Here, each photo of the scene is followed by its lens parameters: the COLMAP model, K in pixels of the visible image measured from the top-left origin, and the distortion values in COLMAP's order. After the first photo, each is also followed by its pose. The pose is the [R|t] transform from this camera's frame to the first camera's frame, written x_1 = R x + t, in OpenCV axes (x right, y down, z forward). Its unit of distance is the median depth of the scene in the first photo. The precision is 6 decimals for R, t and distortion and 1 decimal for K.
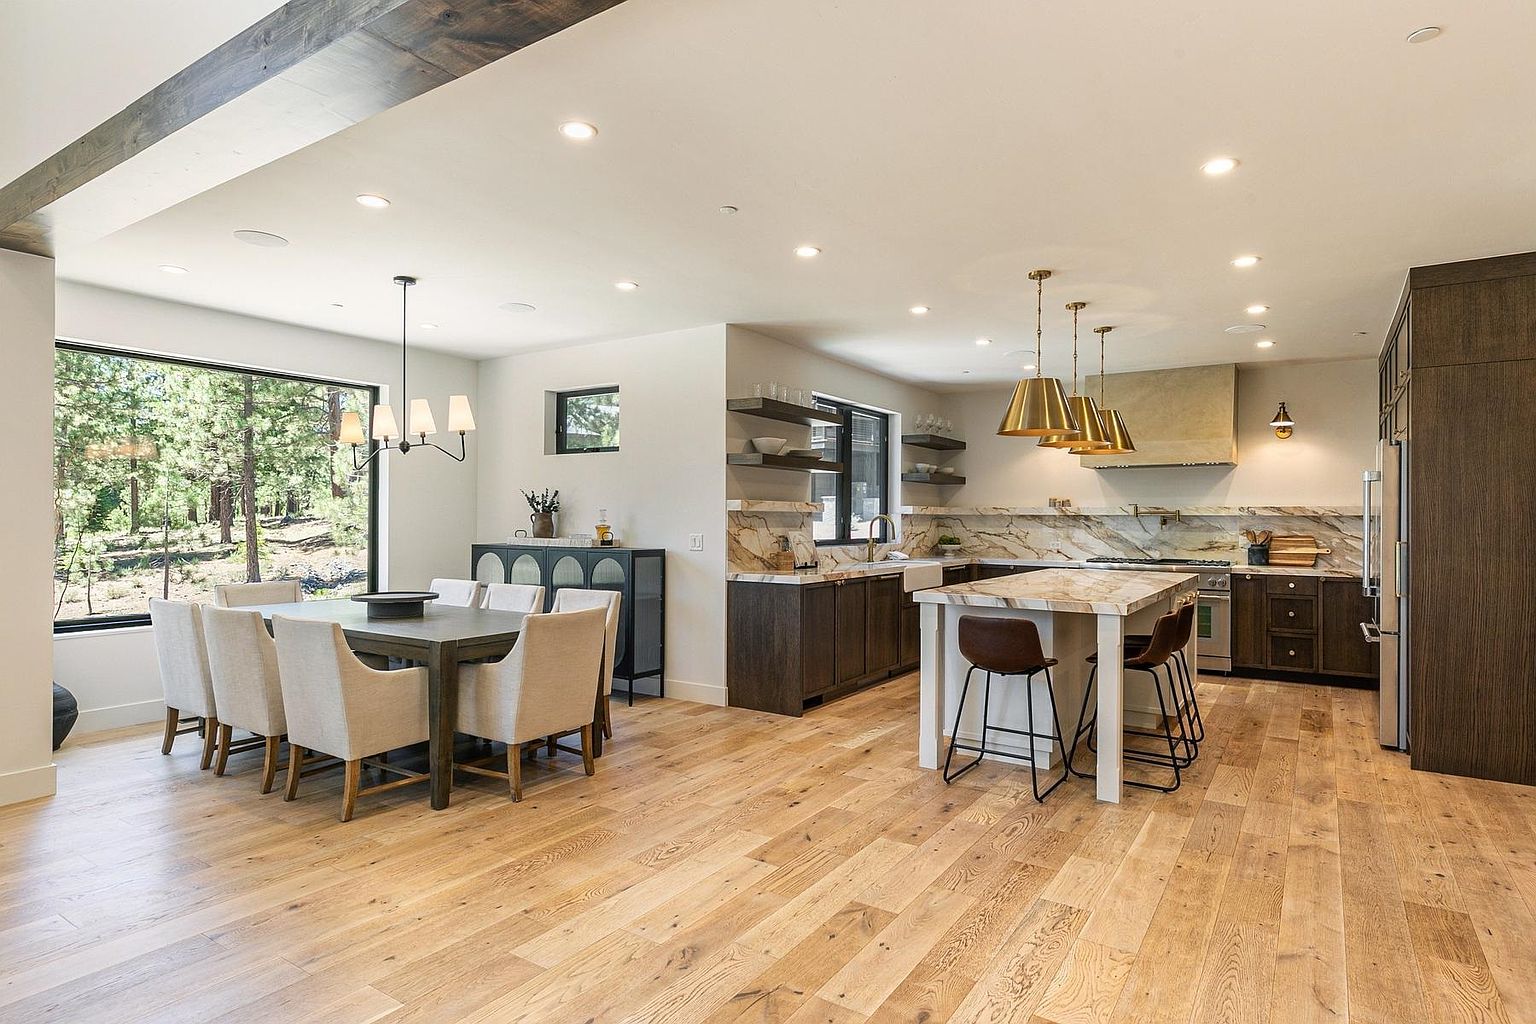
lens RADIAL K [[833.5, 0, 769.2], [0, 833.5, 514.8], [0, 0, 1]] dist [0.014352, -0.000629]
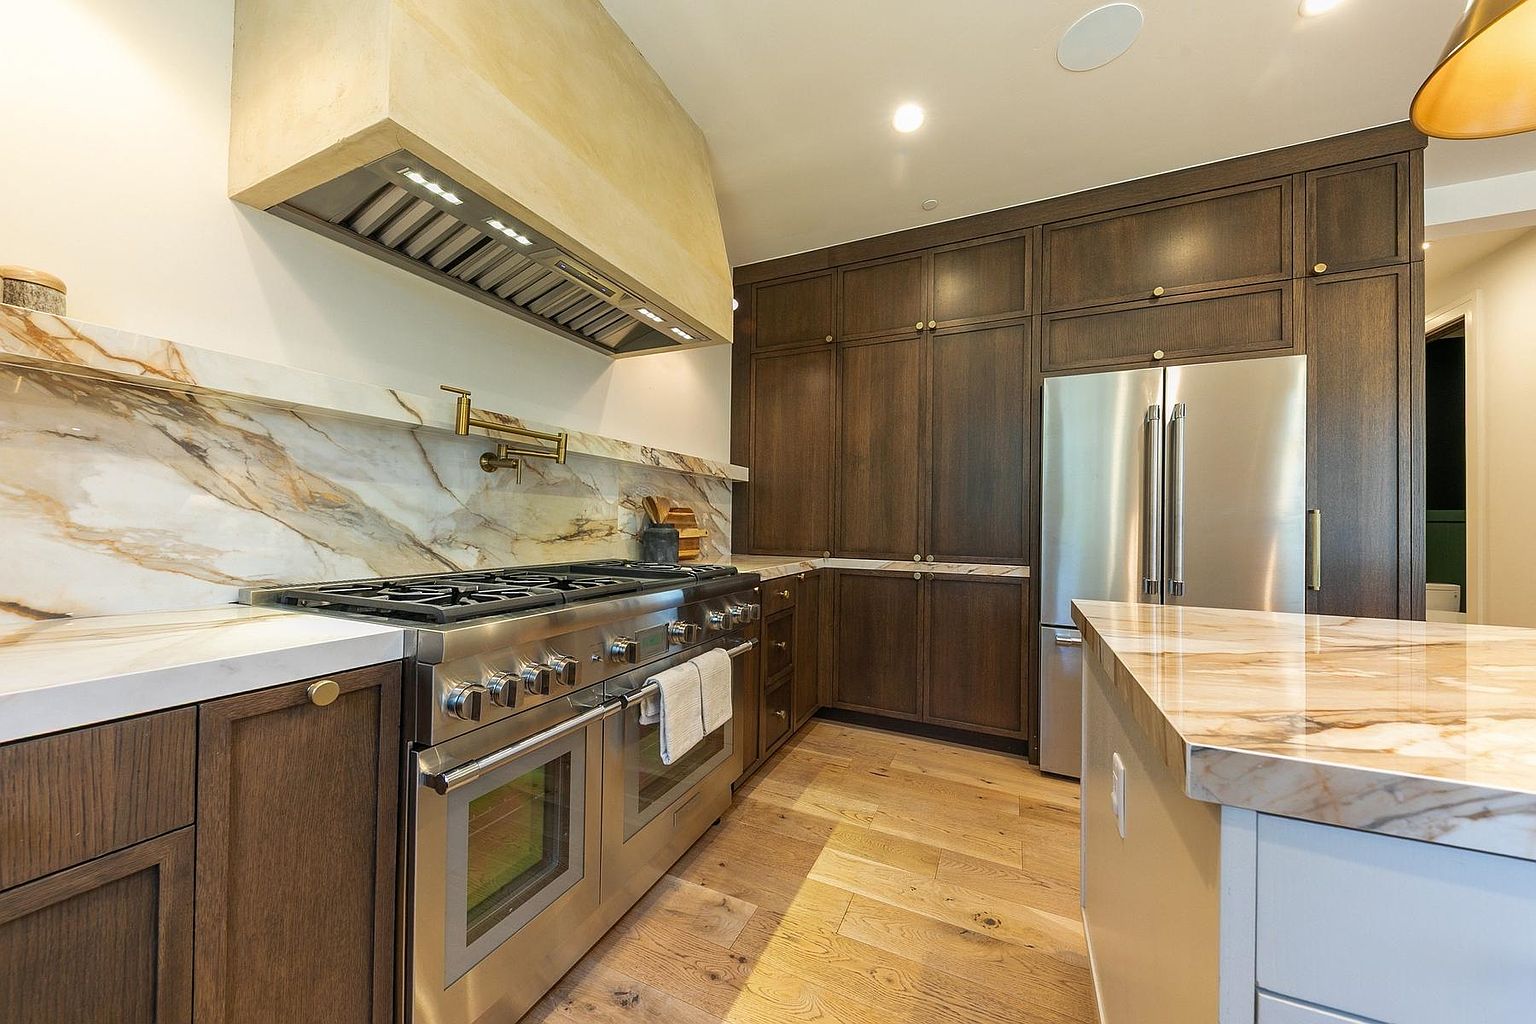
lens RADIAL K [[526.6, 0, 774.8], [0, 526.6, 516.6], [0, 0, 1]] dist [0.012009, -0.000150]
pose [[-0.158895, 0.005466, 0.987280, 0.290648], [-0.019474, 0.999773, -0.008669, 0.037389], [-0.987103, -0.020604, -0.158753, 1.124684]]
